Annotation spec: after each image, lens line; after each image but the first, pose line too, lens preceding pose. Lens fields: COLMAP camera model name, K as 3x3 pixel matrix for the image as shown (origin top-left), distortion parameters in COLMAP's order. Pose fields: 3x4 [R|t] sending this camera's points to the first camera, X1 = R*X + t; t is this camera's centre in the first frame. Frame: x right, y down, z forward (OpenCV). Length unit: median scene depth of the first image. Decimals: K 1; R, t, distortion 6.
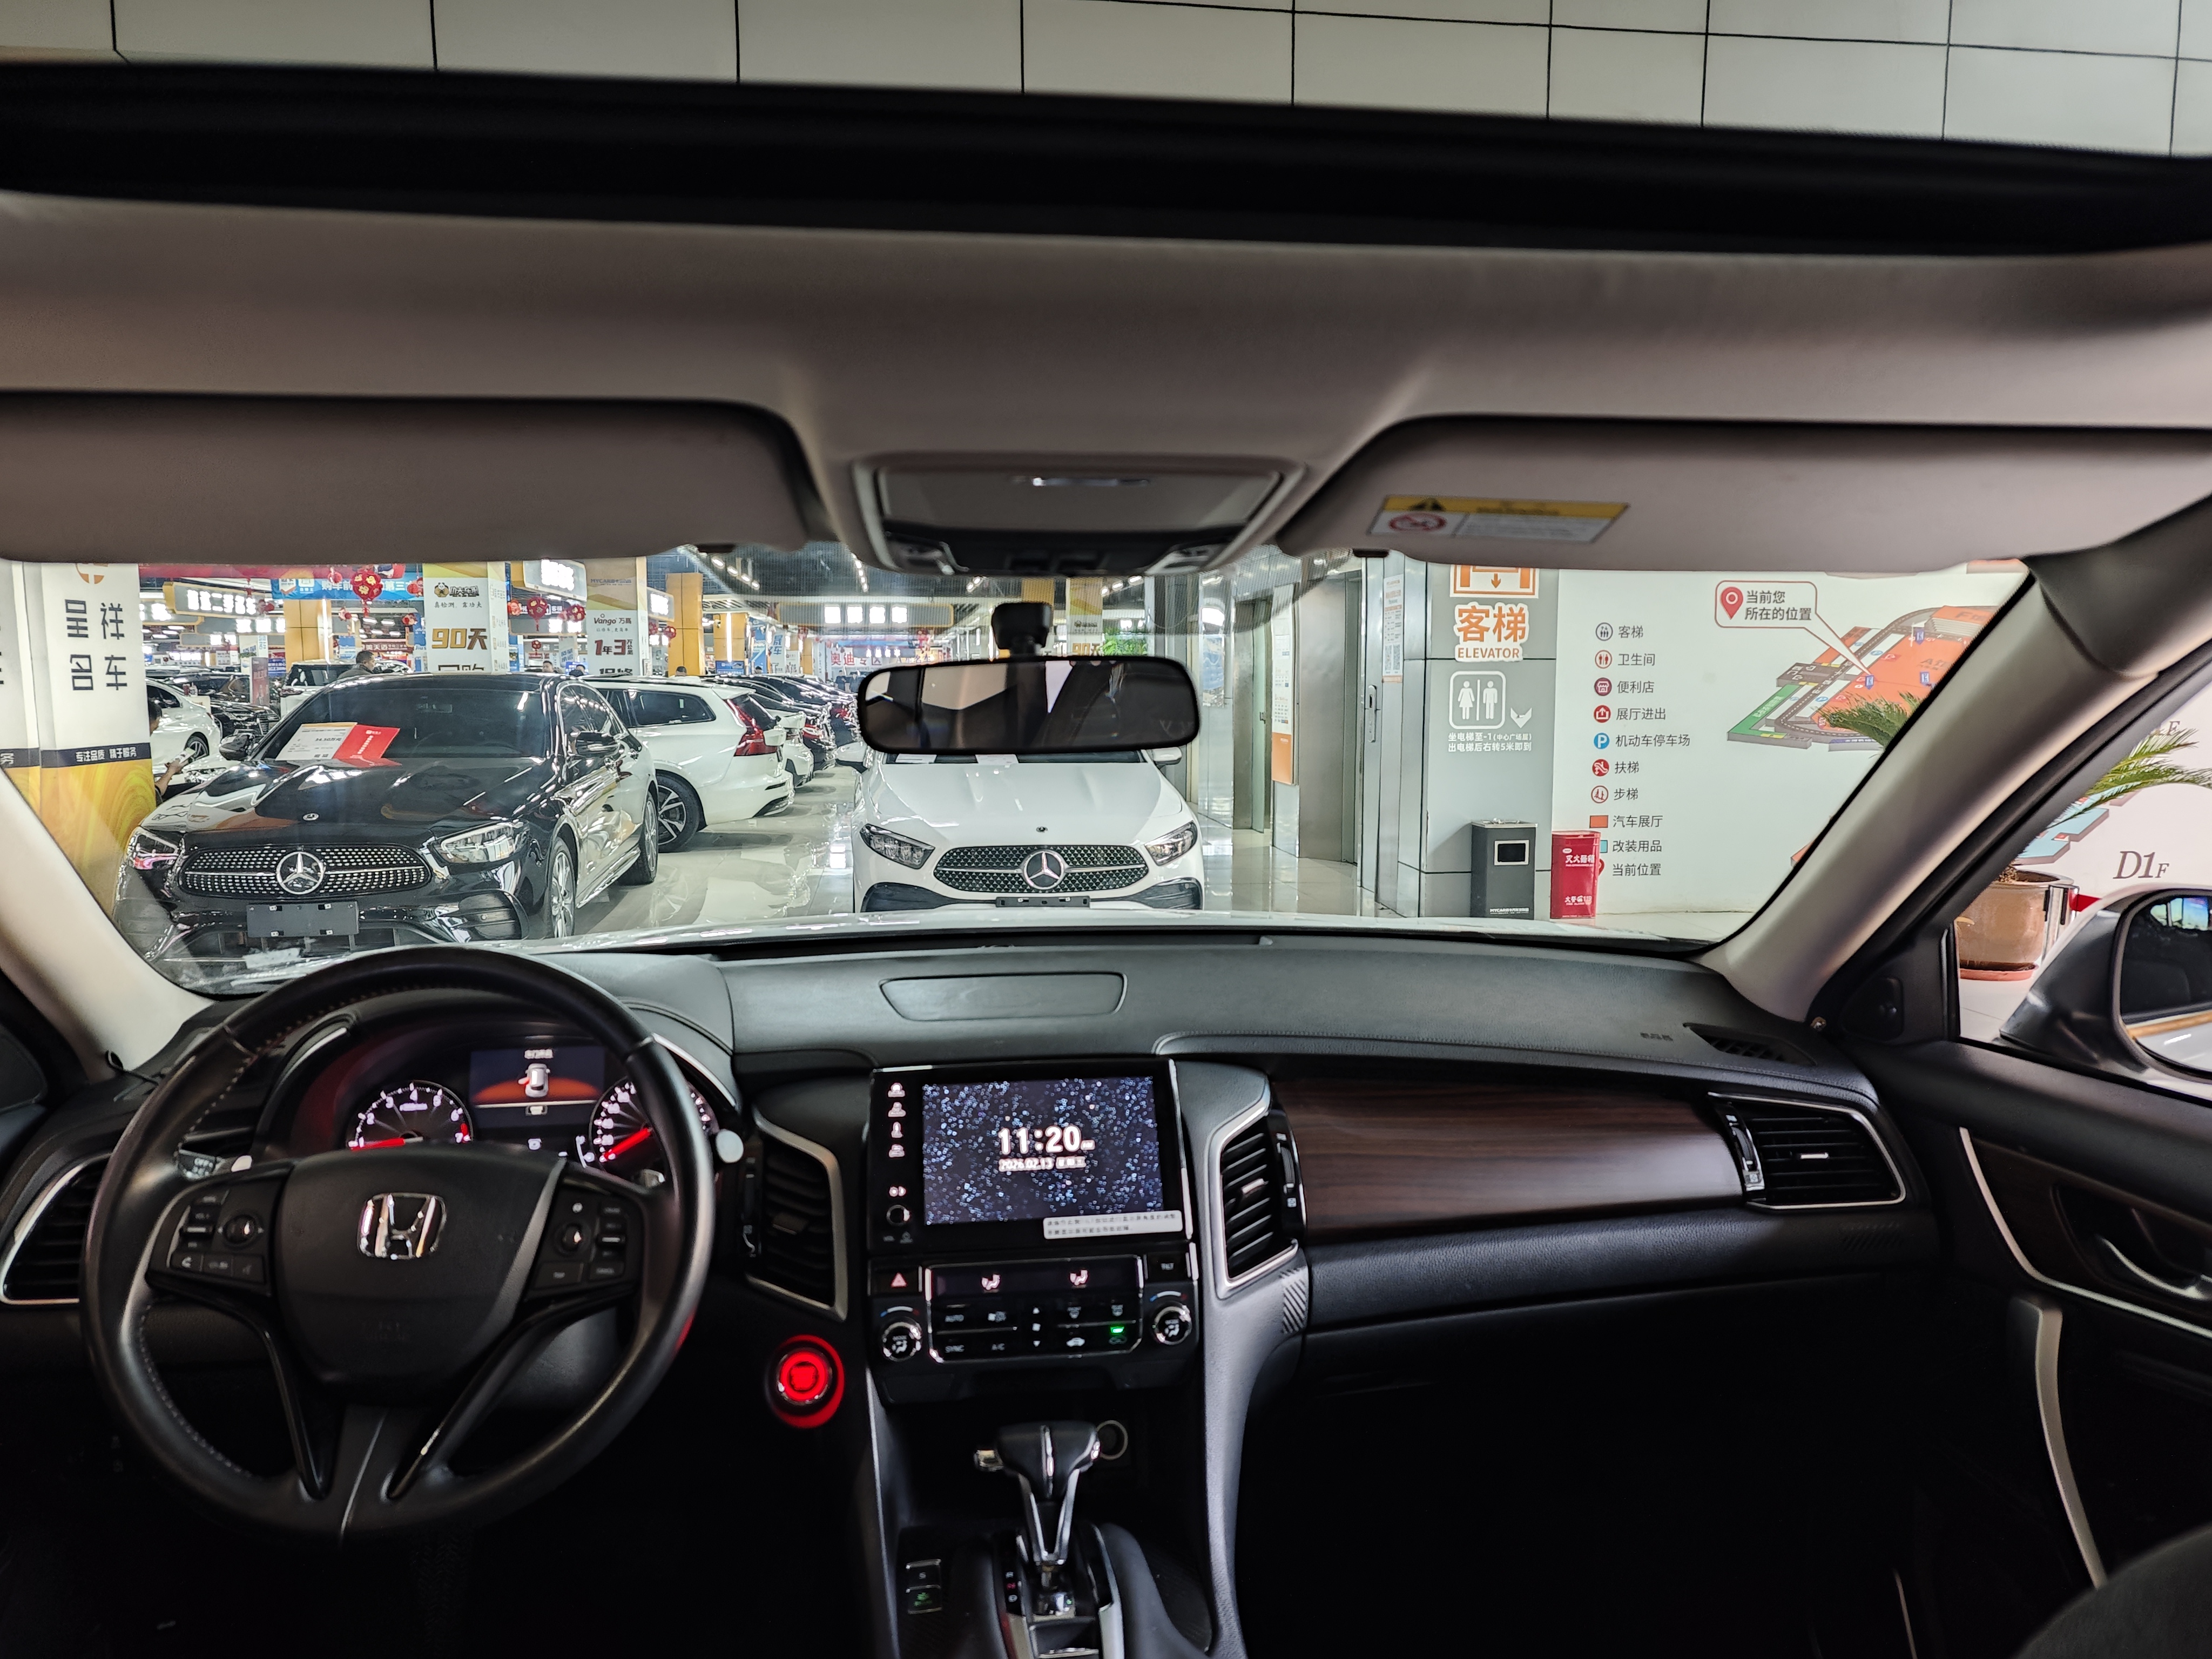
lens RADIAL K [[1523.9, 0, 1101.0], [0, 1523.9, 851.4], [0, 0, 1]] dist [0.050103, -0.031584]
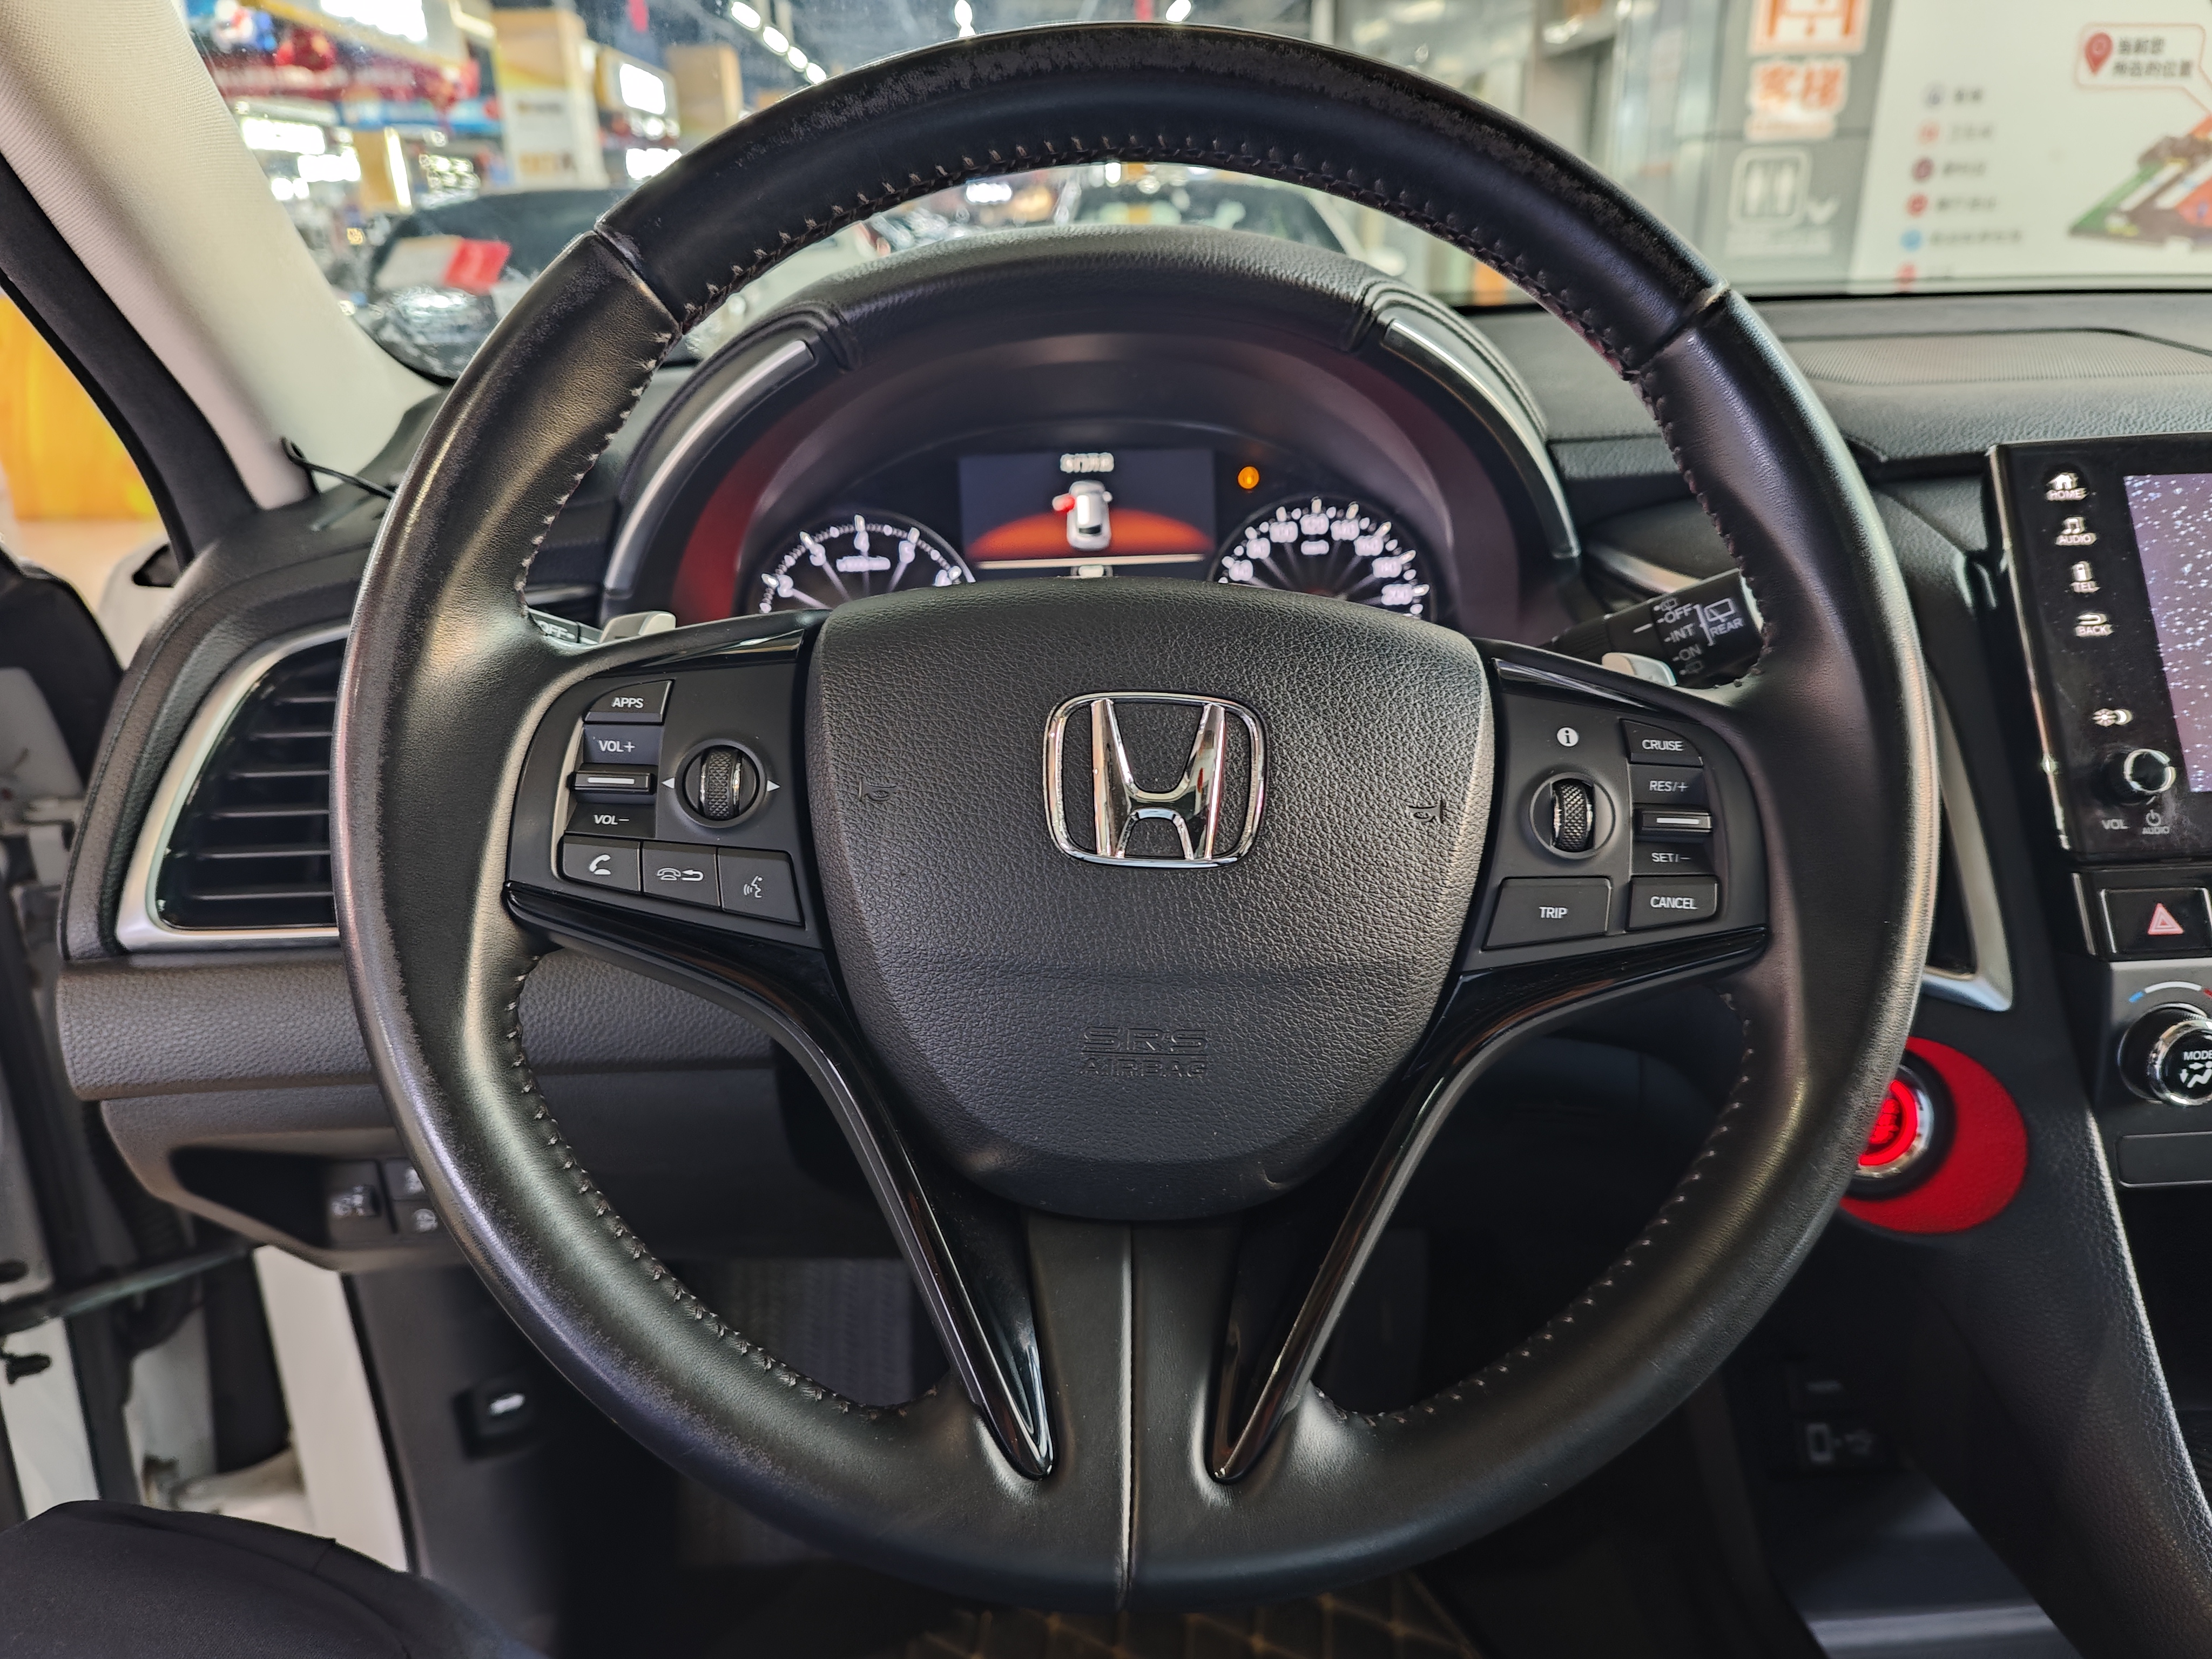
lens RADIAL K [[1566.9, 0, 1119.8], [0, 1566.9, 830.0], [0, 0, 1]] dist [0.005434, 0.002389]
pose [[0.998136, 0.005484, -0.060787, -0.331004], [0.010067, 0.967519, 0.252598, 0.121491], [0.060198, -0.252739, 0.965660, 0.481994]]
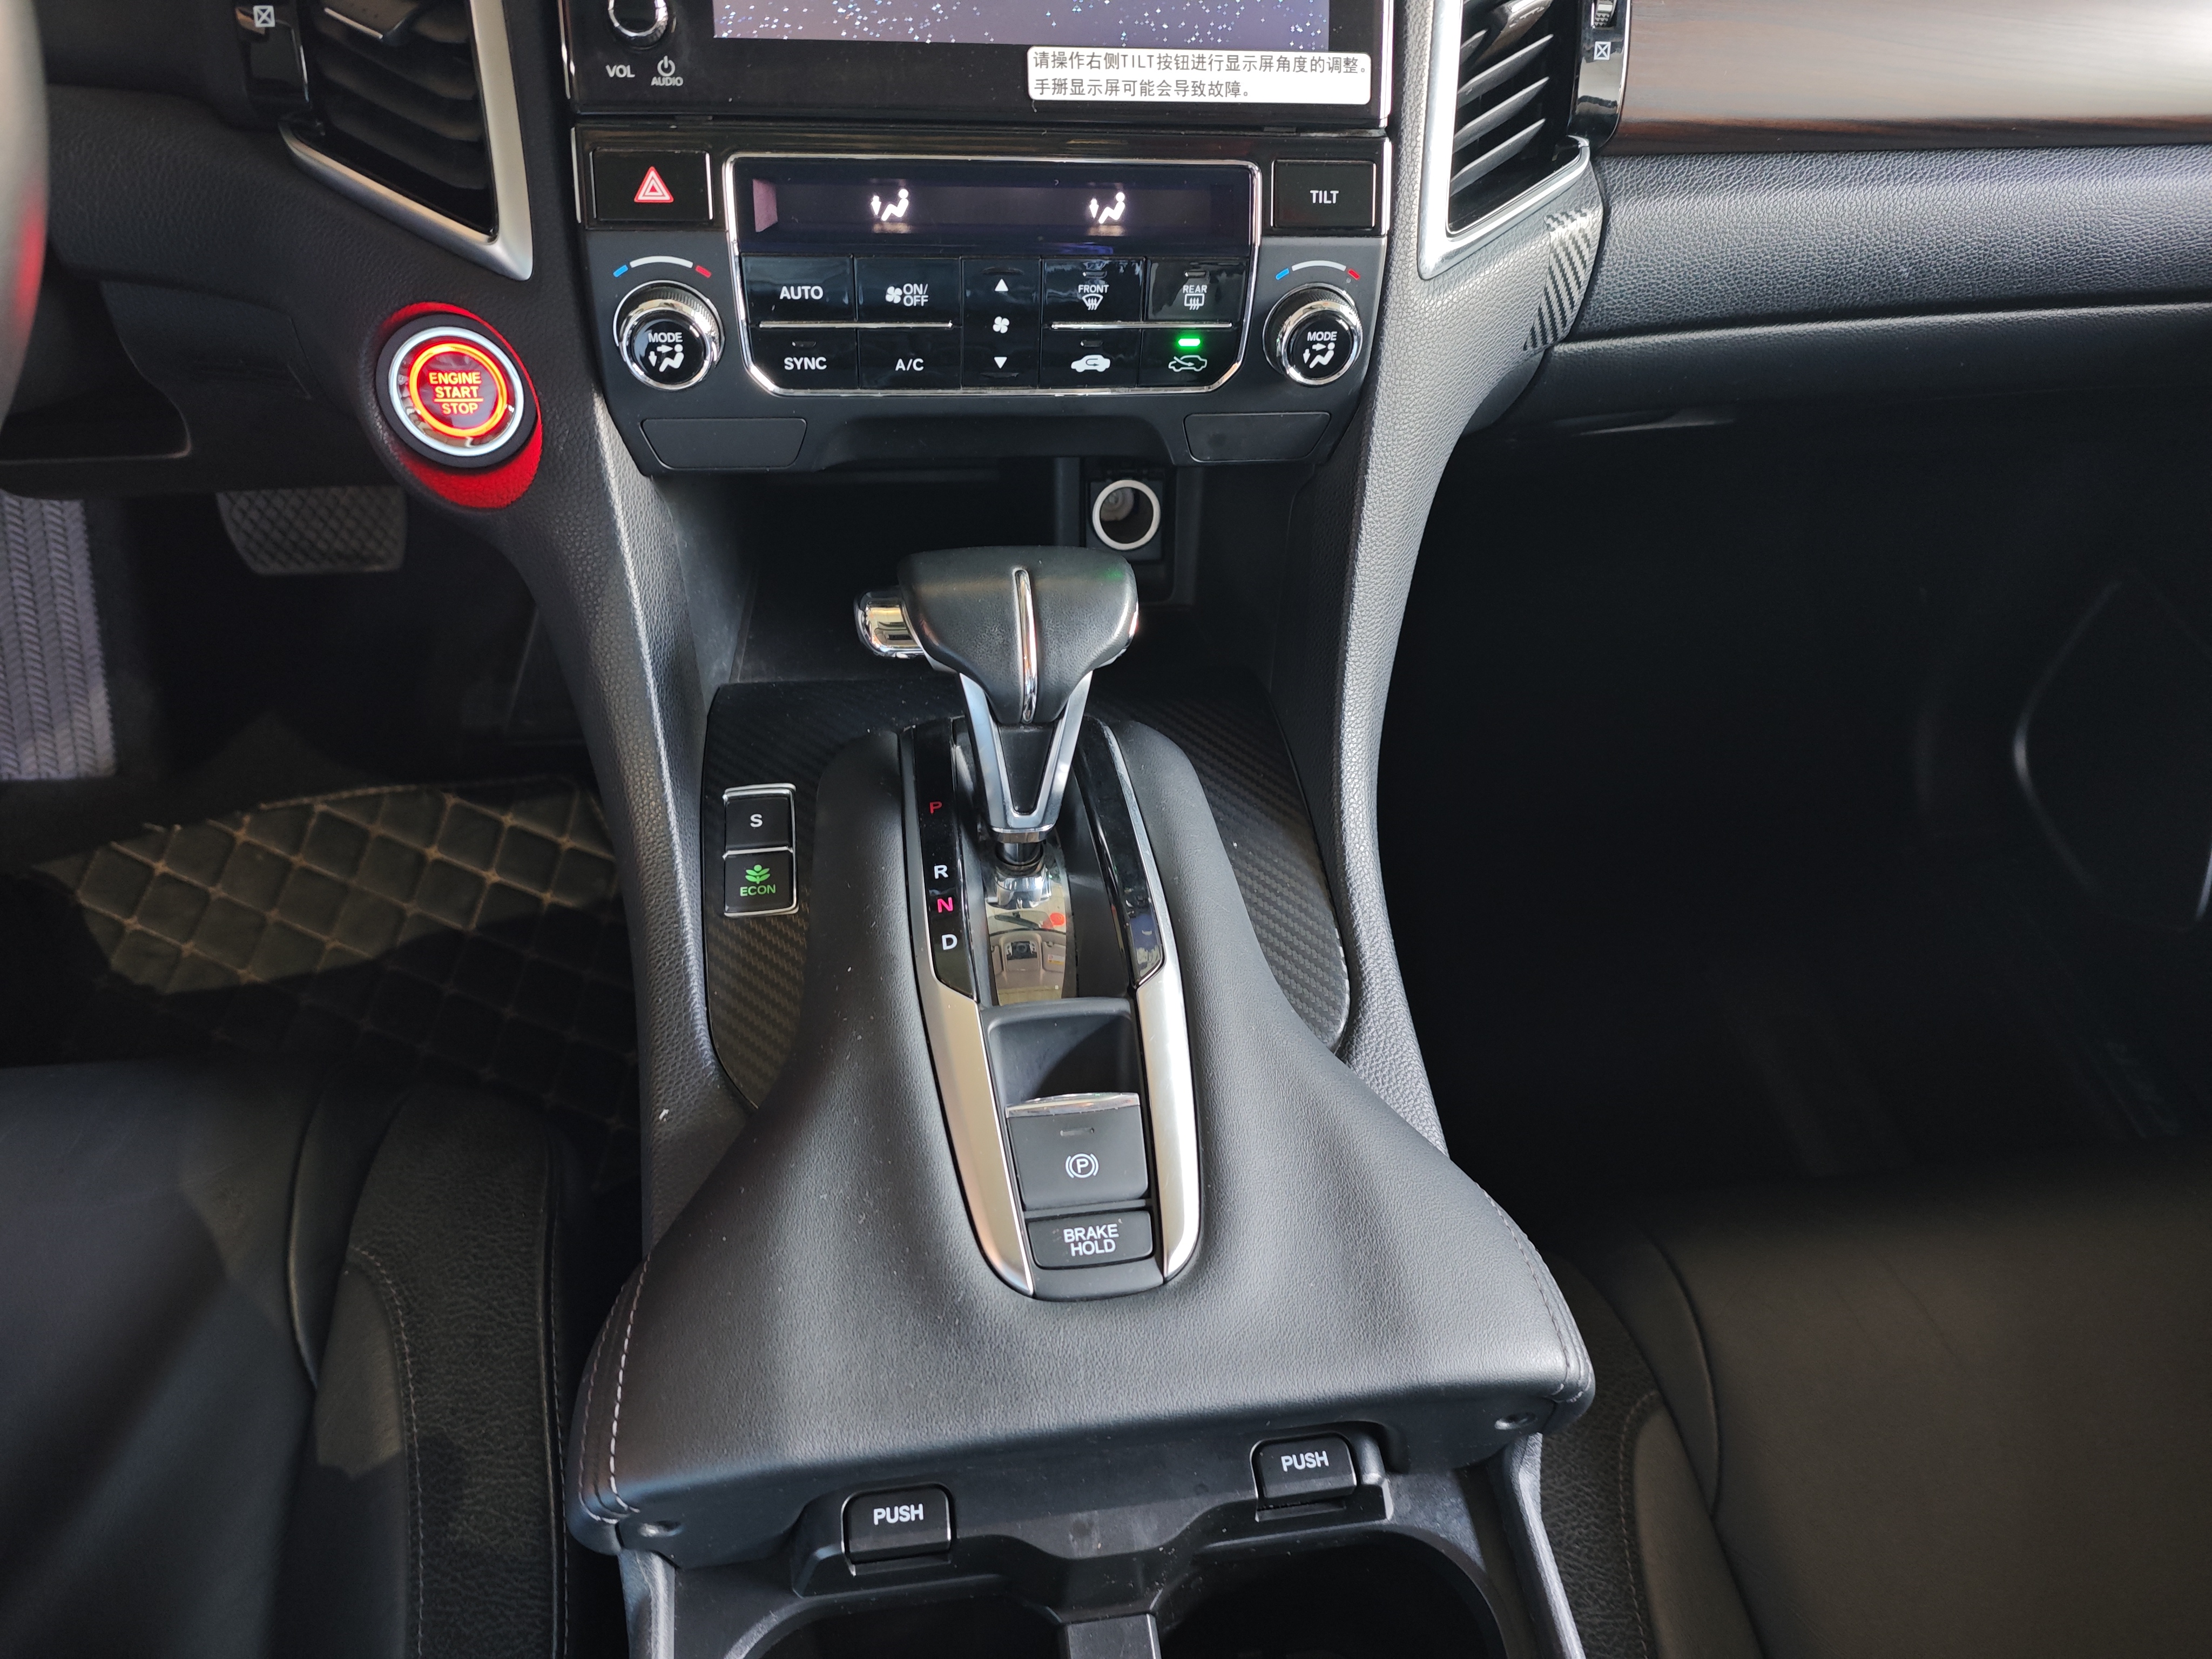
lens RADIAL K [[1544.9, 0, 1118.6], [0, 1544.9, 834.4], [0, 0, 1]] dist [0.074438, -0.207141]
pose [[0.995103, 0.038588, 0.091004, -0.036760], [-0.089457, 0.743211, 0.663050, 0.109436], [-0.042049, -0.667943, 0.743023, 0.498009]]
